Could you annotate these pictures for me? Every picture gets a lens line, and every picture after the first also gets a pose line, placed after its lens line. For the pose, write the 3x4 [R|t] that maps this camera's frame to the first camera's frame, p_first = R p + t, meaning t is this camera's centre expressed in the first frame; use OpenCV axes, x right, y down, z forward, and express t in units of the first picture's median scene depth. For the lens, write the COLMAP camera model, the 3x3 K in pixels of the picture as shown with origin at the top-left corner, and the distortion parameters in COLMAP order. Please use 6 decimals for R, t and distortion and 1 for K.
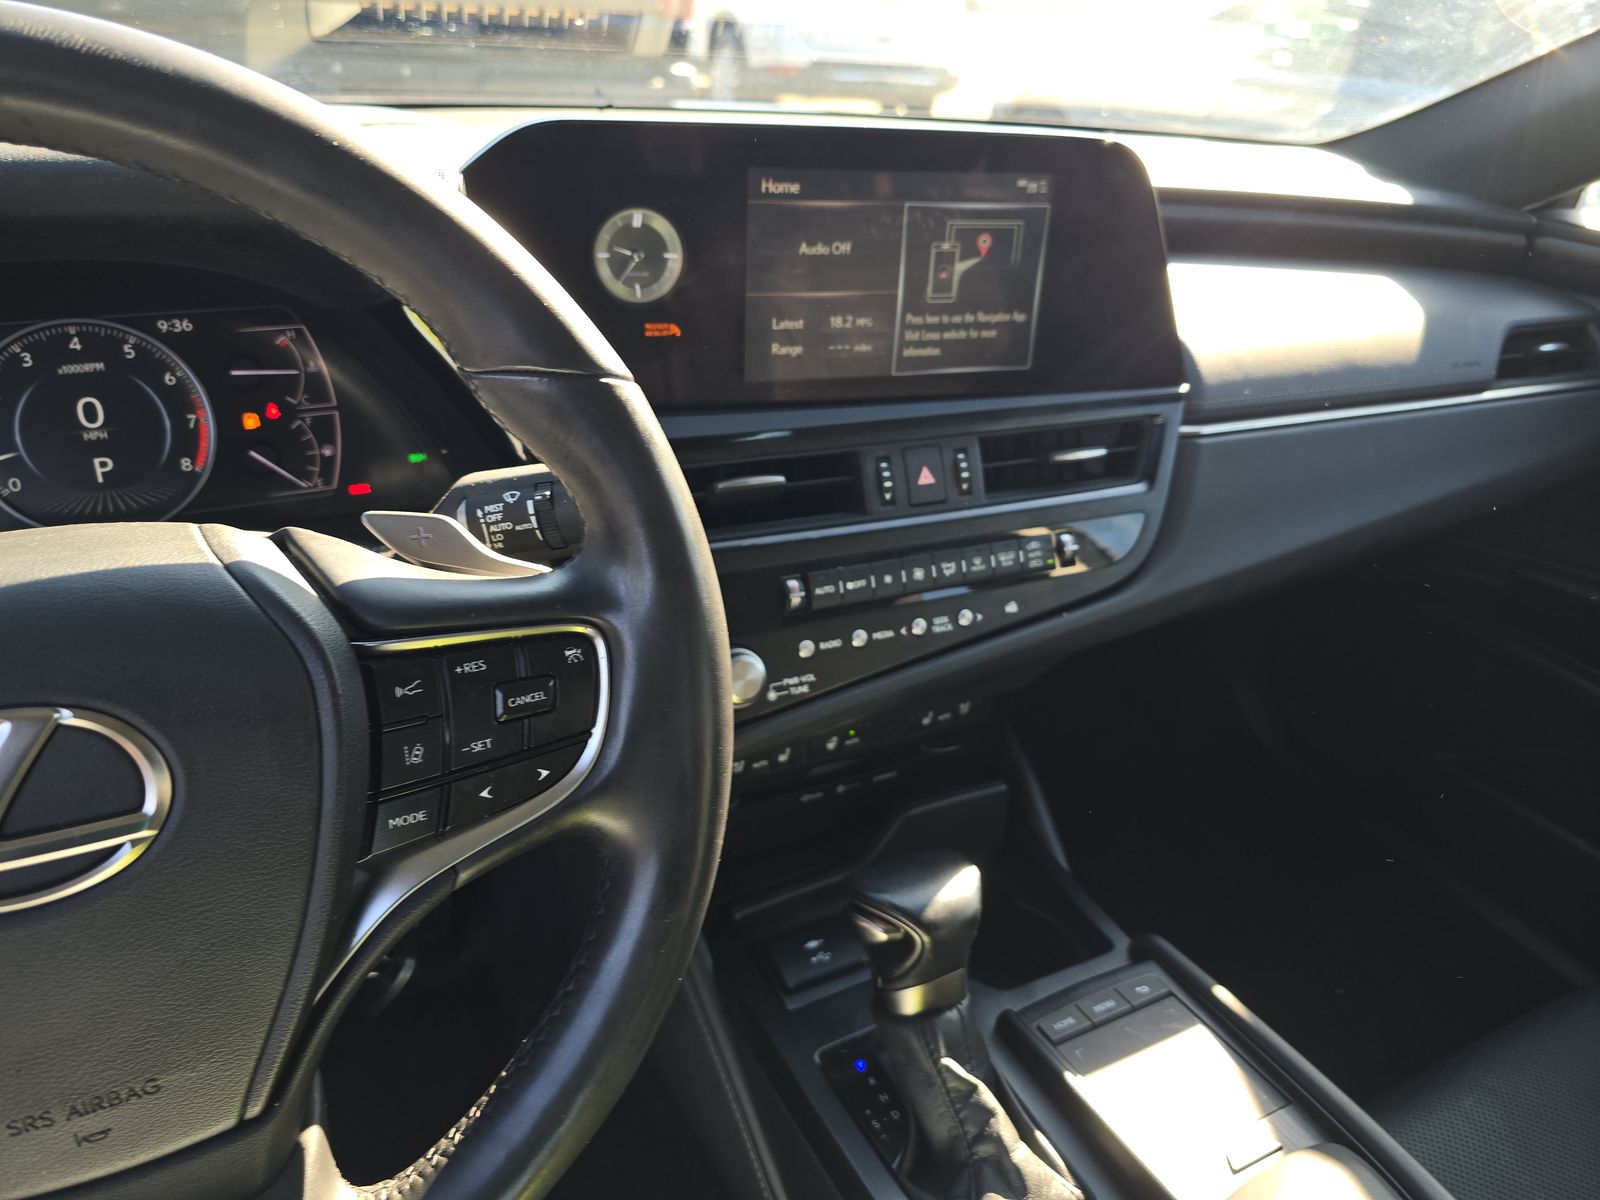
lens RADIAL K [[1082.7, 0, 800.0], [0, 1082.7, 600.0], [0, 0, 1]] dist [0.085535, -0.095576]
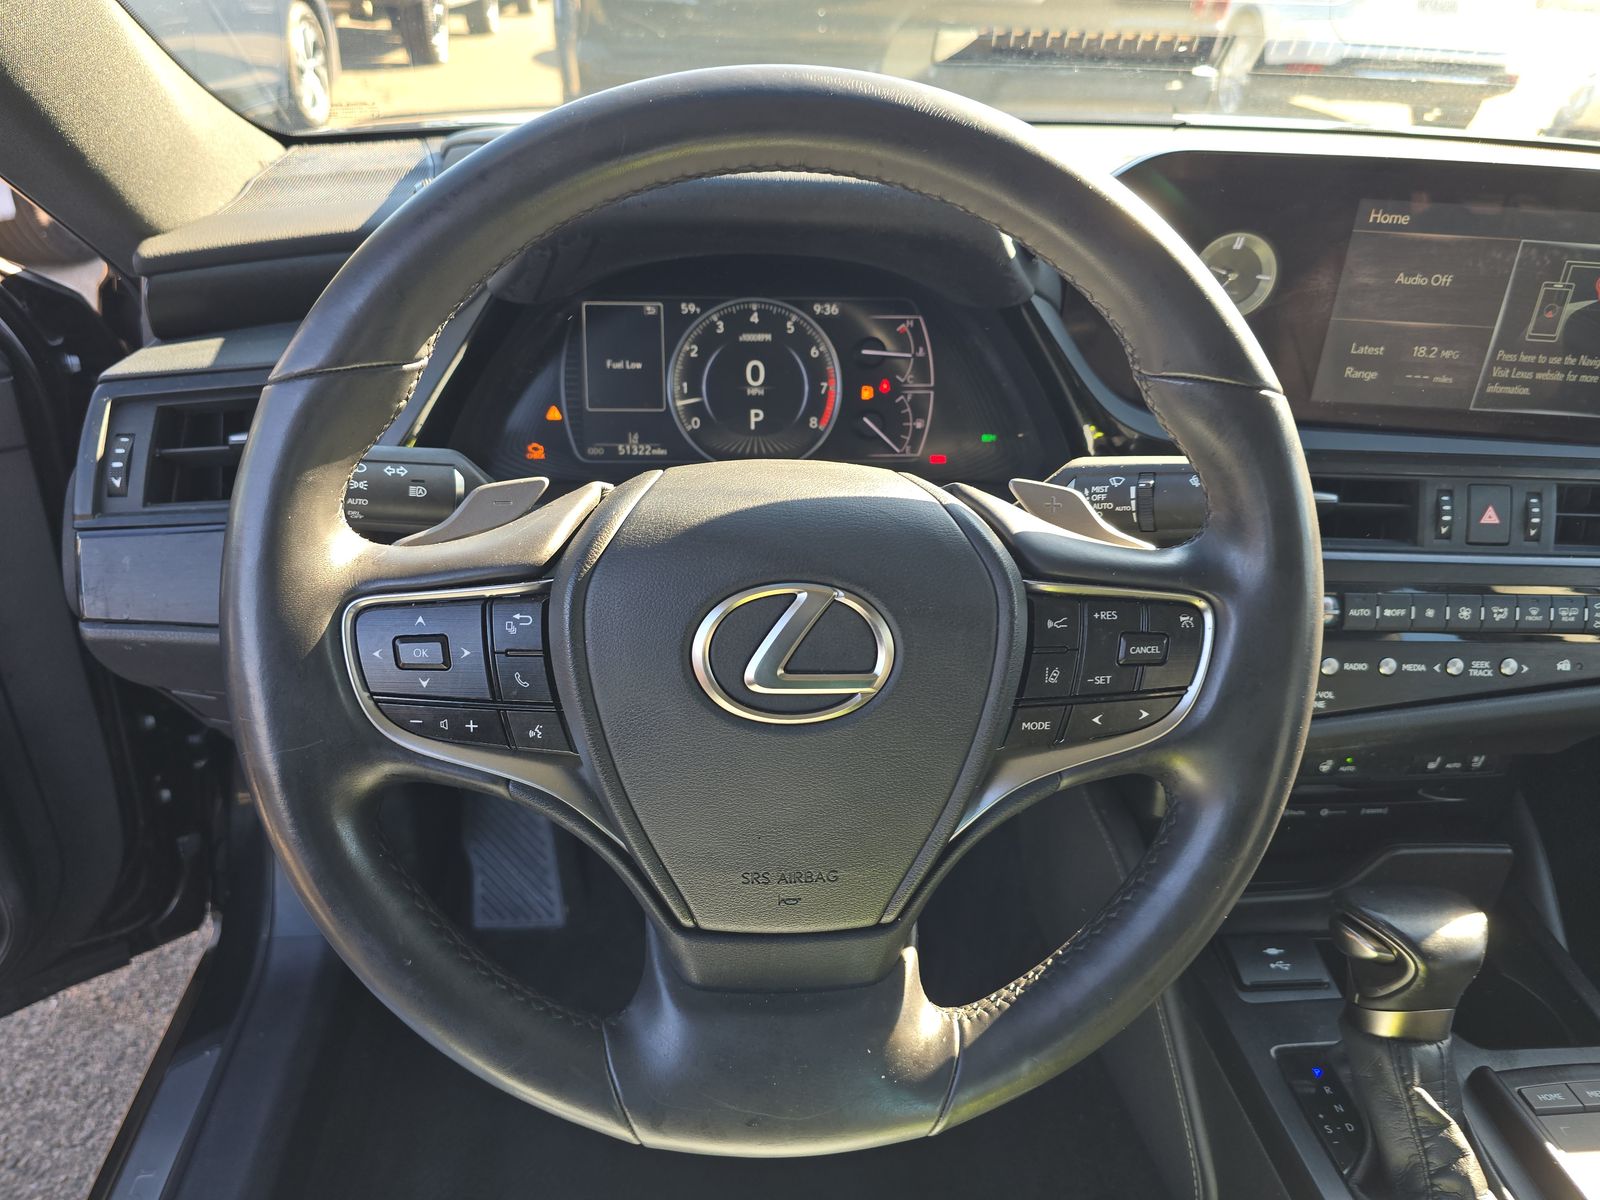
lens RADIAL K [[1094.5, 0, 825.4], [0, 1094.5, 604.4], [0, 0, 1]] dist [0.048142, -0.040752]
pose [[0.929569, 0.169782, -0.327225, -0.112332], [-0.168606, 0.985158, 0.032183, 0.036708], [0.327833, 0.025256, 0.944398, -0.151341]]
